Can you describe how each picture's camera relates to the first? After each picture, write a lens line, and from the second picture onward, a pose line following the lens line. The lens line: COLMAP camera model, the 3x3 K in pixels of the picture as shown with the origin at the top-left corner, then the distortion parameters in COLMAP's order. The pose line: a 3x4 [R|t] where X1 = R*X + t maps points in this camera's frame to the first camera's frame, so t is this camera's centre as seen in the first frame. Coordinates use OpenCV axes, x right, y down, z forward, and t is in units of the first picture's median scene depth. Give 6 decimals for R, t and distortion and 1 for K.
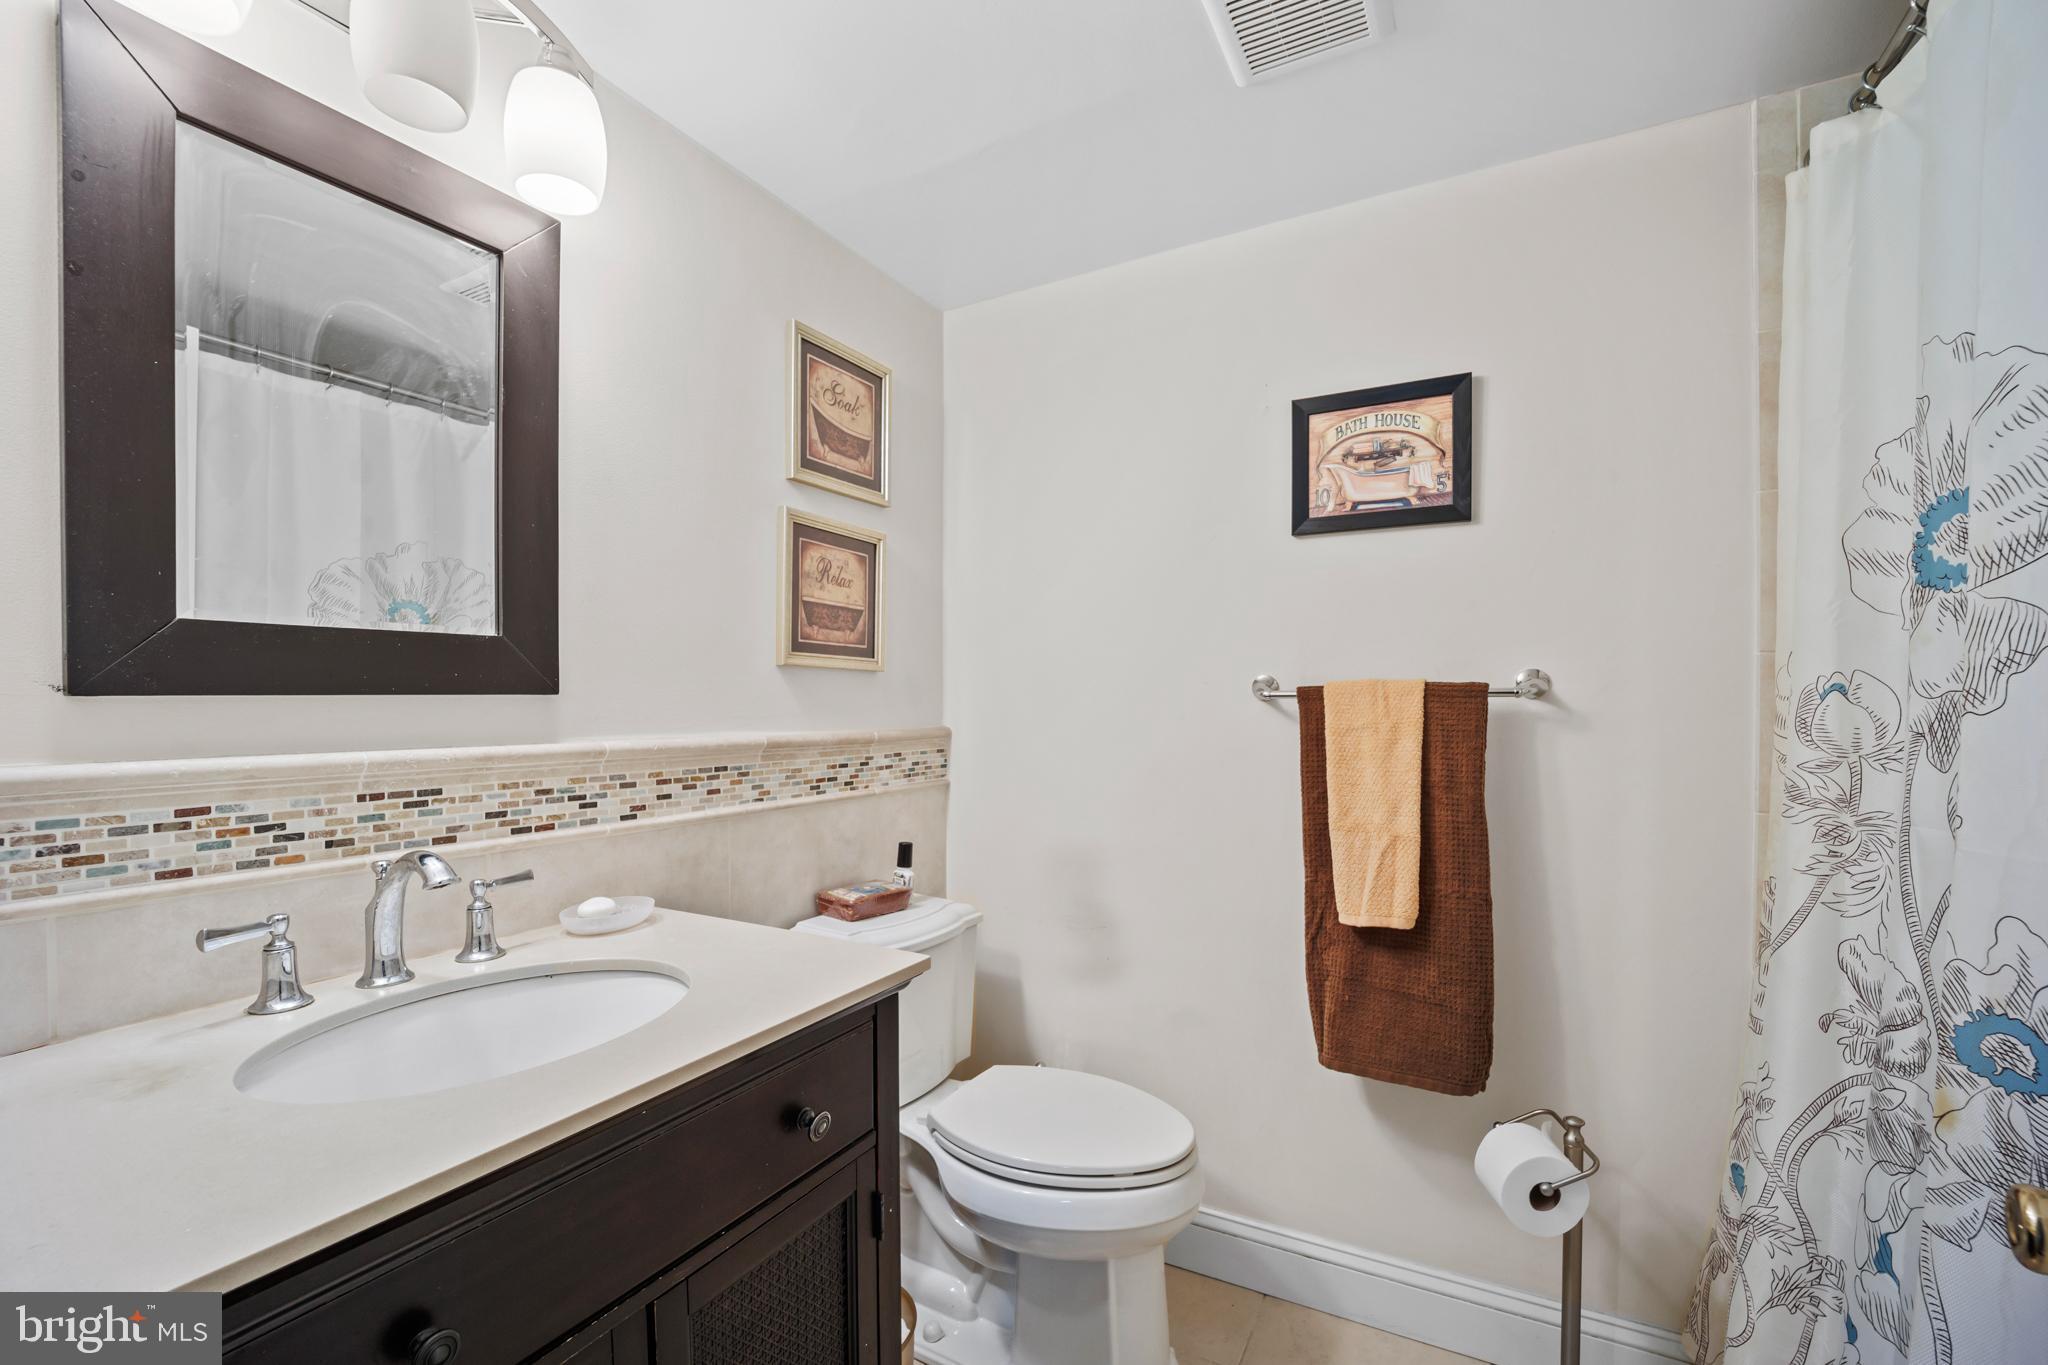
lens RADIAL K [[841.9, 0, 1019.6], [0, 841.9, 693.0], [0, 0, 1]] dist [-0.003511, -0.000227]
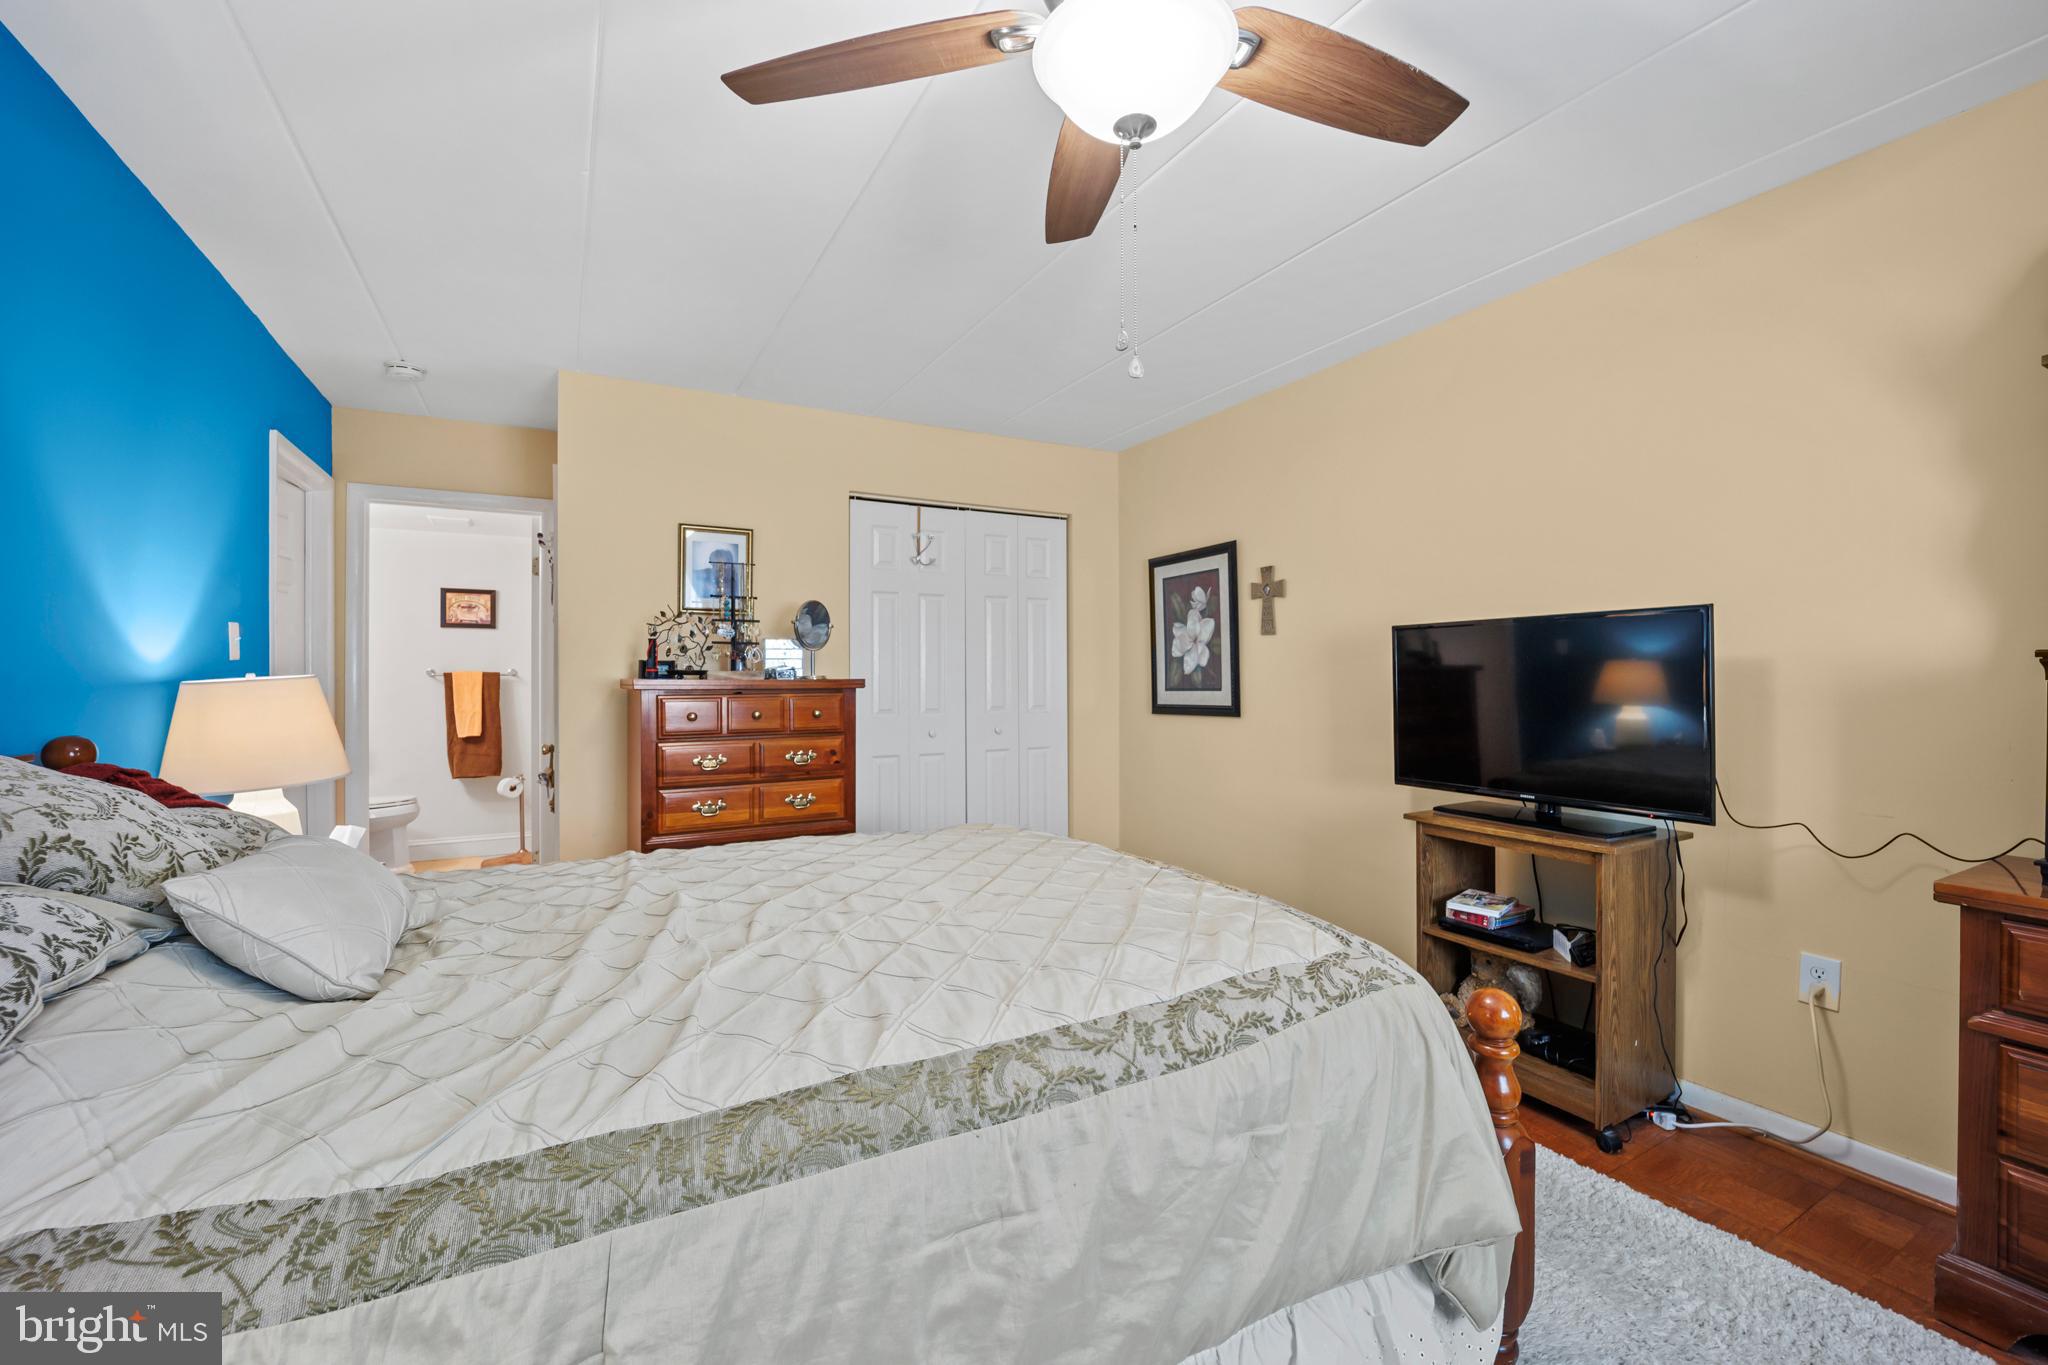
lens RADIAL K [[841.9, 0, 1019.6], [0, 841.9, 693.0], [0, 0, 1]] dist [-0.003511, -0.000227]
pose [[0.507090, -0.010429, 0.861830, -1.517112], [-0.006326, 0.999855, 0.015821, 0.007213], [-0.861870, -0.013474, 0.506950, -2.927619]]
